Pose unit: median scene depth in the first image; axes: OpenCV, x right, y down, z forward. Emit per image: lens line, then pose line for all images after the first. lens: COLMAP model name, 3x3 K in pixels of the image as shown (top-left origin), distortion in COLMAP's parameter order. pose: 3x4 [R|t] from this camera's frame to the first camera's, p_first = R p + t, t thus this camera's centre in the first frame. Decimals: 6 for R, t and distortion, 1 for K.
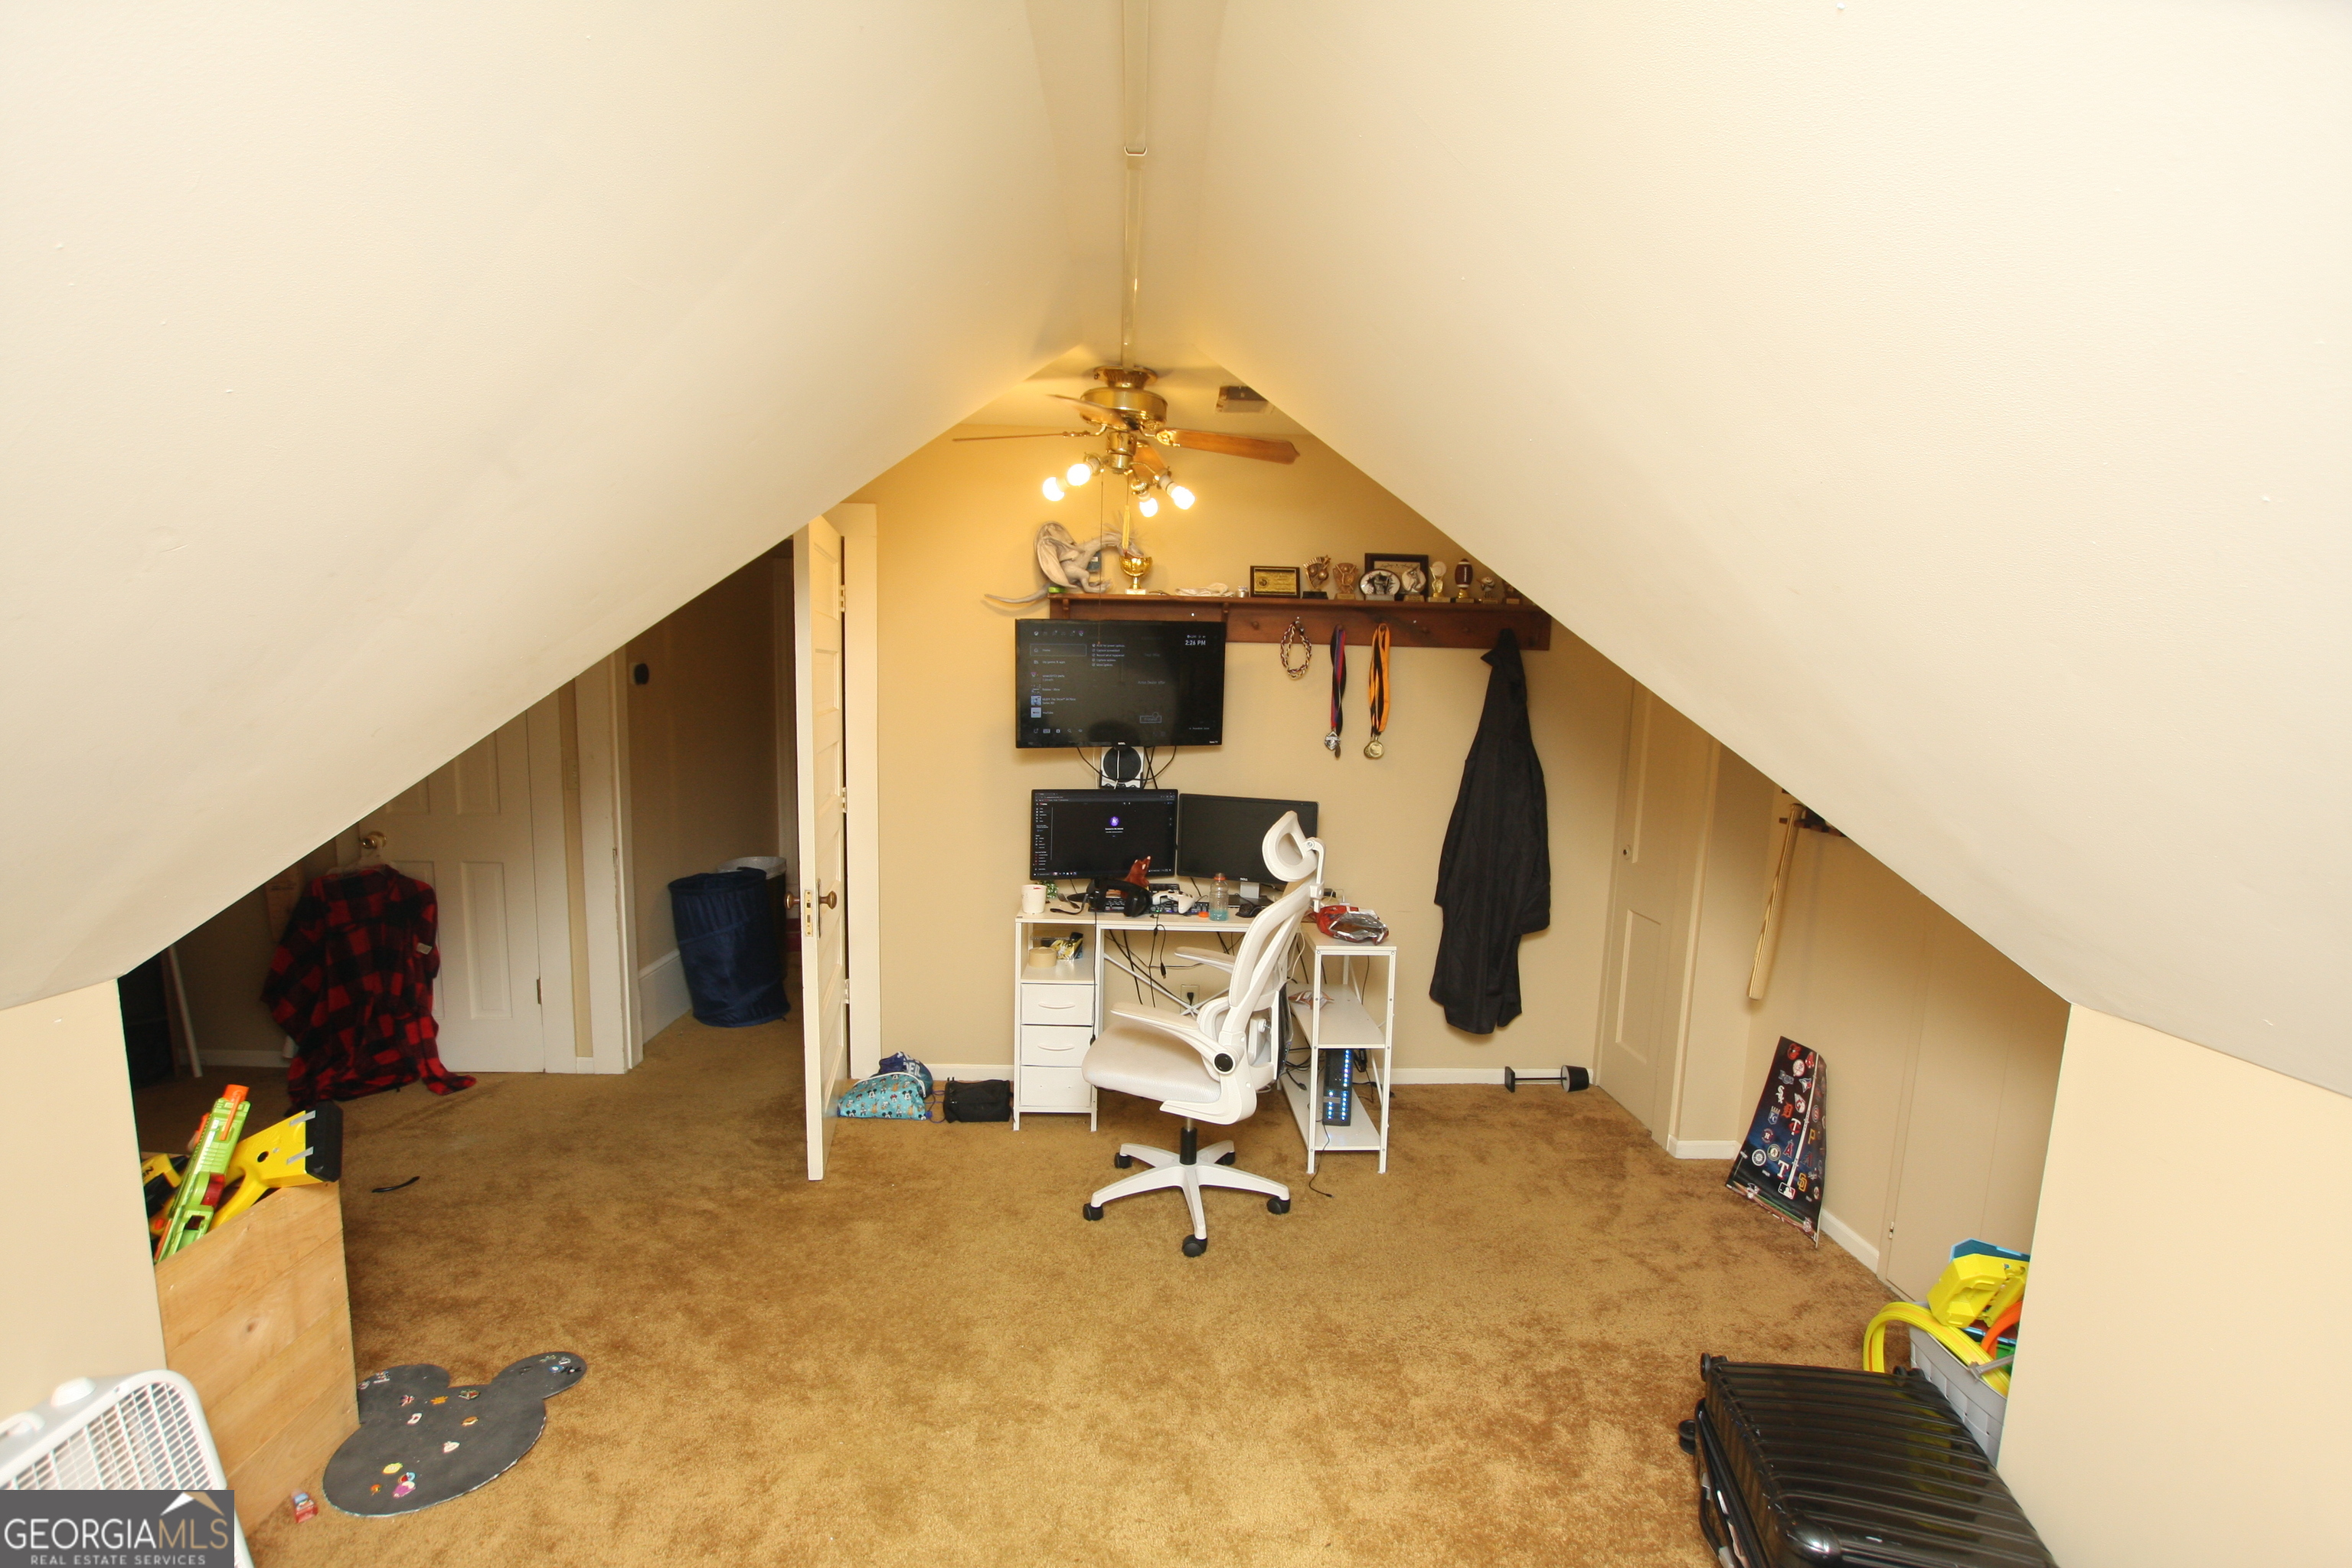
lens RADIAL K [[1097.2, 0, 1175.1], [0, 1097.2, 825.4], [0, 0, 1]] dist [-0.032778, 0.004390]
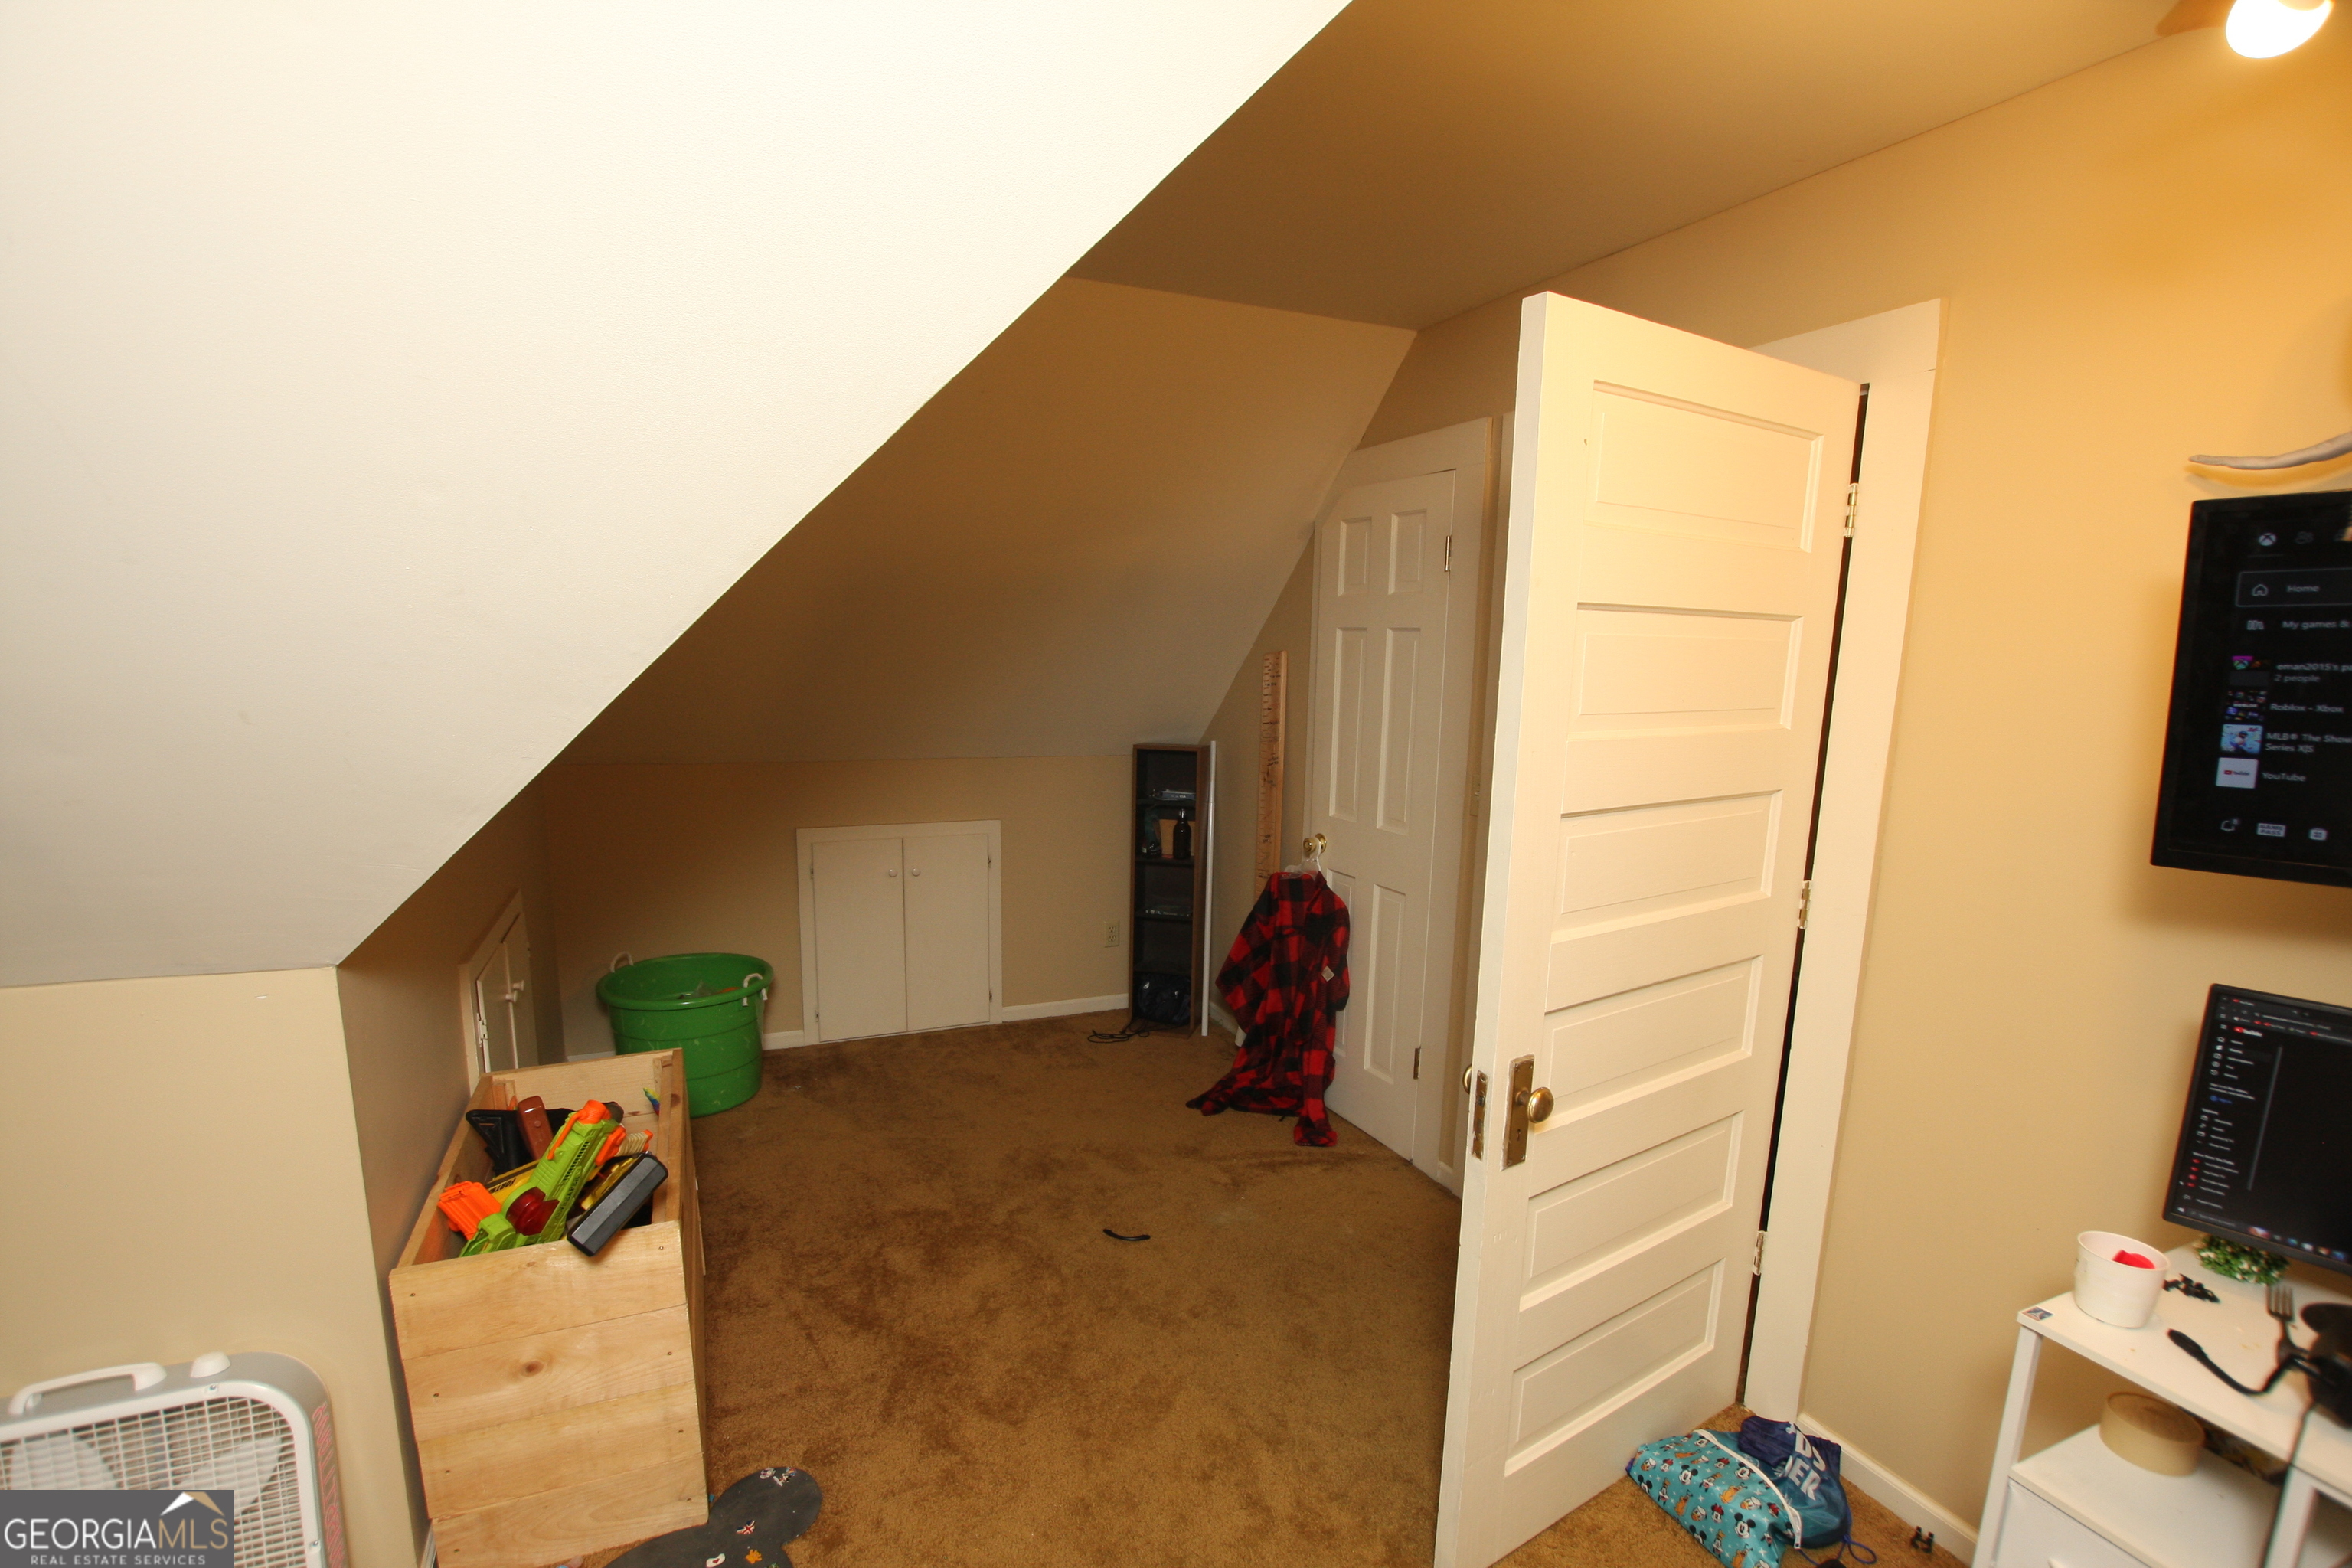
lens RADIAL K [[1097.2, 0, 1175.1], [0, 1097.2, 825.4], [0, 0, 1]] dist [-0.032778, 0.004390]
pose [[0.360903, 0.134628, -0.922835, 0.062418], [-0.127765, 0.987333, 0.094071, -0.072944], [0.923810, 0.083955, 0.373533, 0.547471]]
